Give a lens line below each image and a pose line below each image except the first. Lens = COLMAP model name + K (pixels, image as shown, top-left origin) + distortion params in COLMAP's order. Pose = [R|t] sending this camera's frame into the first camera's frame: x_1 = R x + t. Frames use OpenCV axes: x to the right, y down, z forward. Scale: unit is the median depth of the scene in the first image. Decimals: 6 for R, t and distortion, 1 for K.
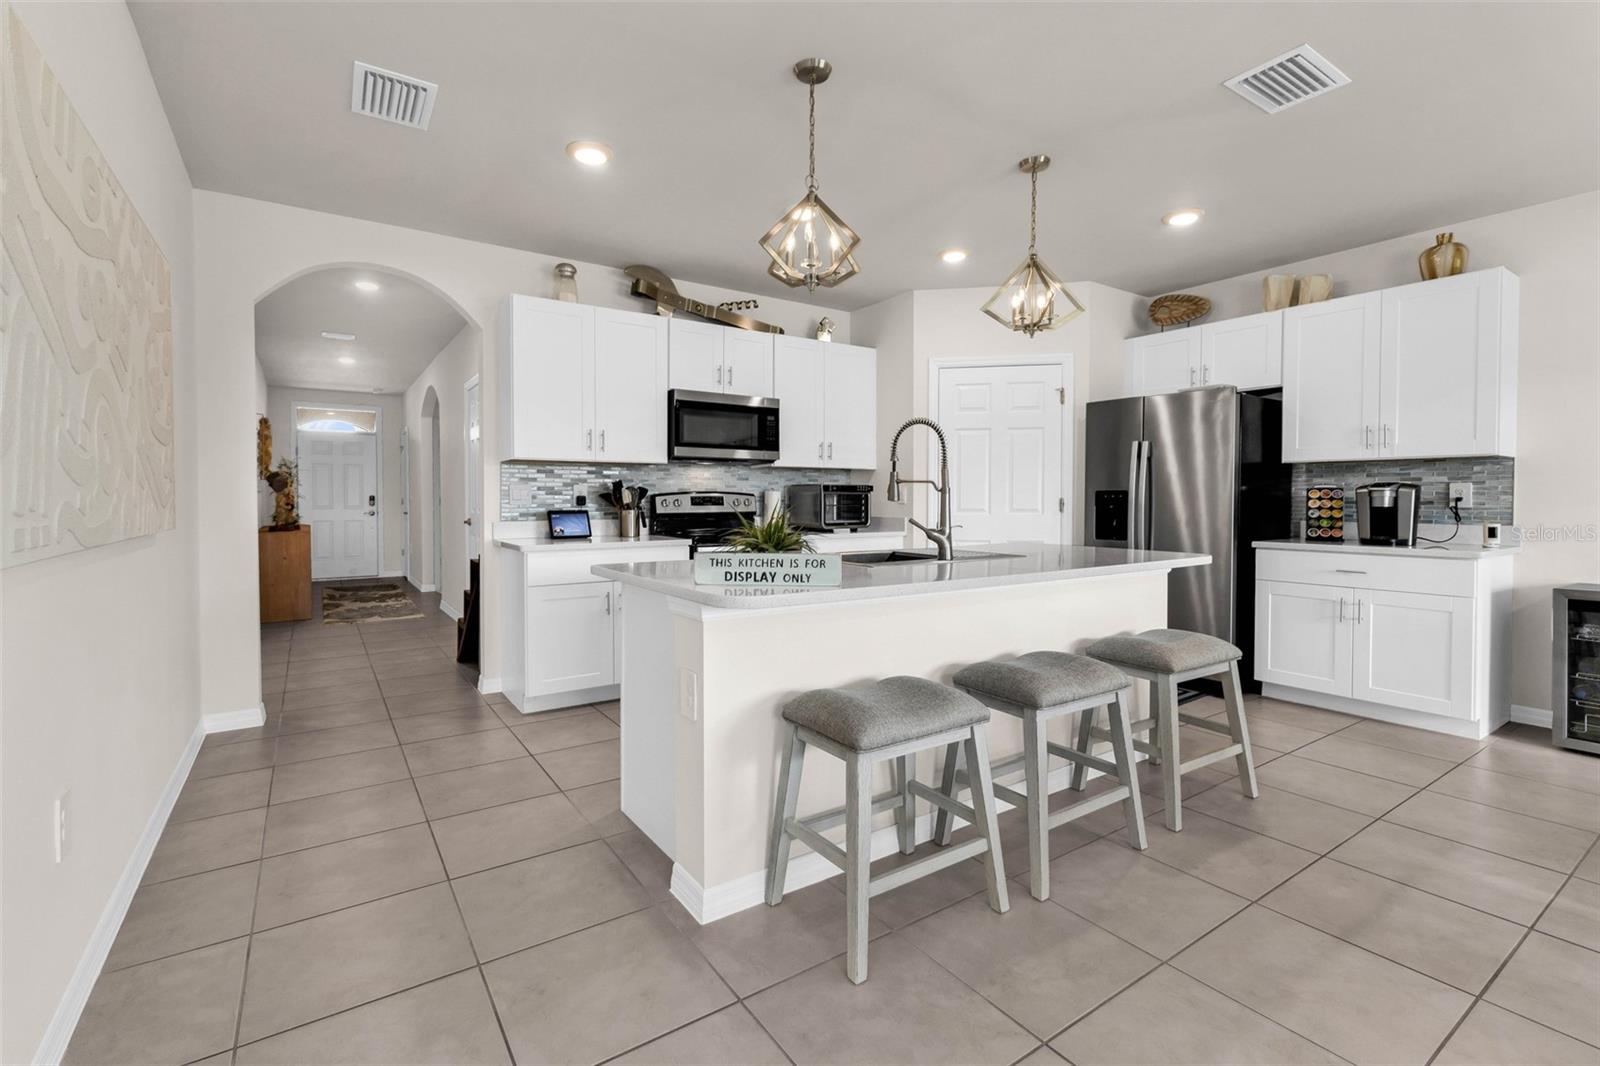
lens RADIAL K [[706.0, 0, 796.0], [0, 706.0, 519.4], [0, 0, 1]] dist [0.002594, 0.000055]
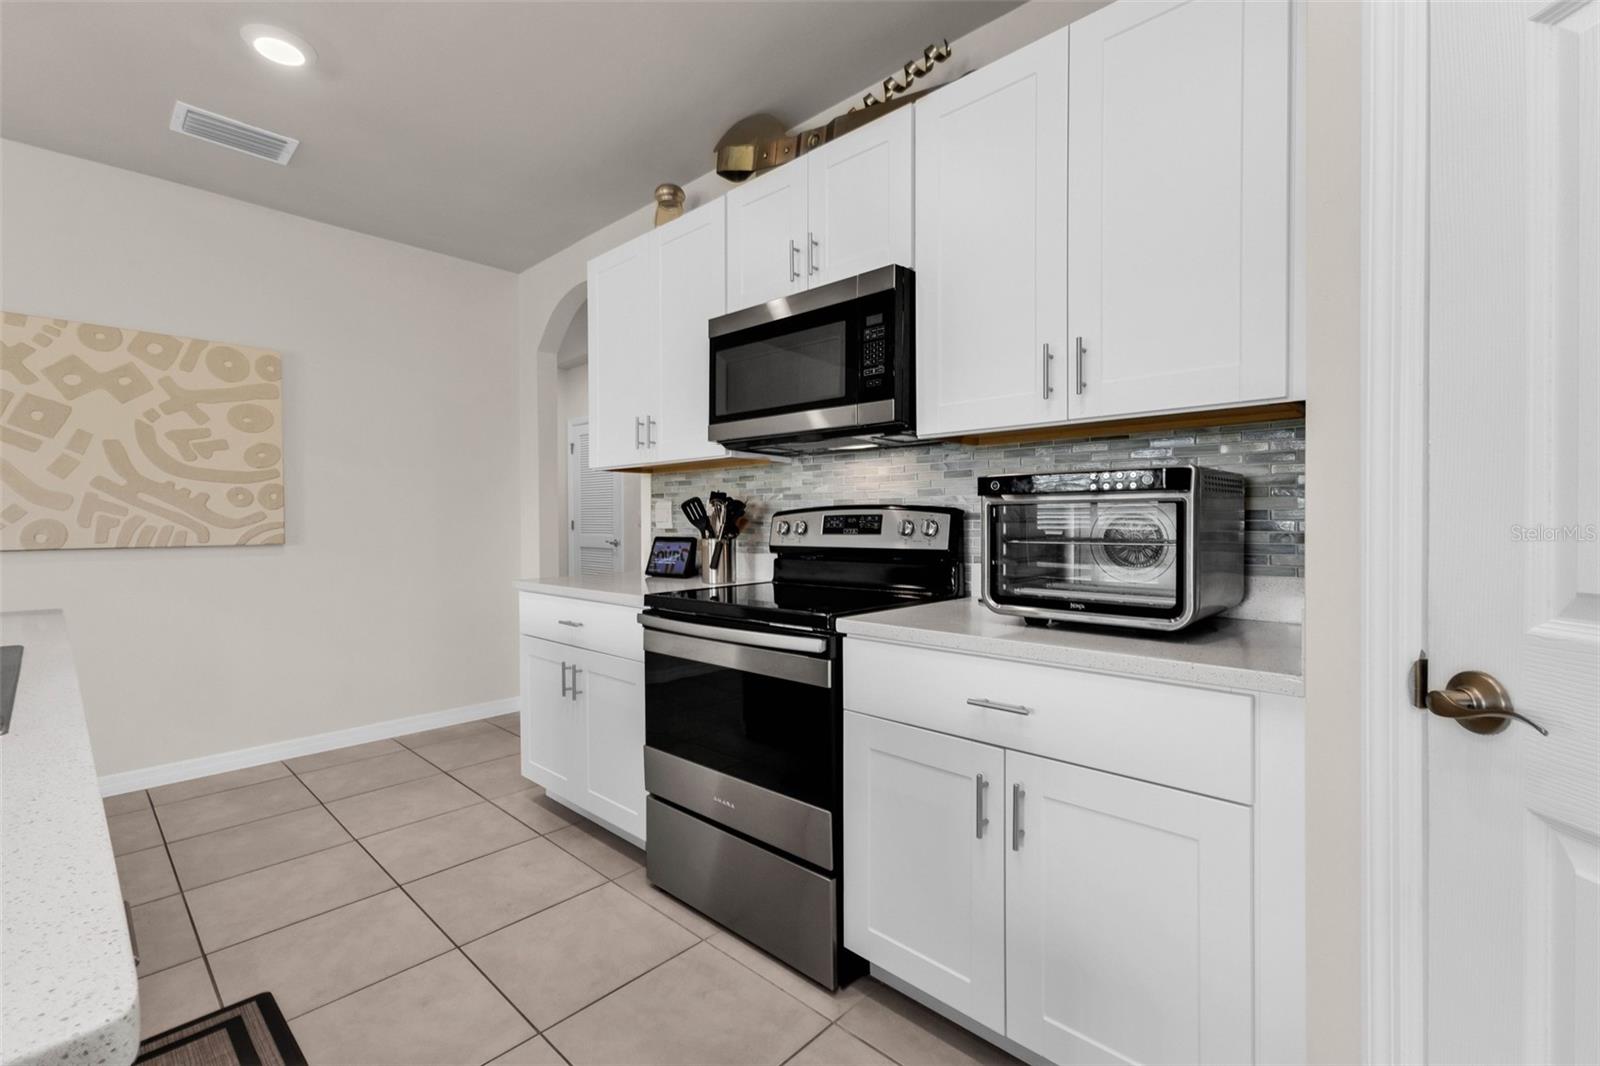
lens RADIAL K [[706.0, 0, 798.2], [0, 706.0, 534.0], [0, 0, 1]] dist [0.002594, 0.000055]
pose [[0.214252, 0.022108, -0.976528, 0.347799], [-0.019888, 0.999635, 0.018267, -0.027995], [0.976576, 0.015508, 0.214614, 0.870722]]
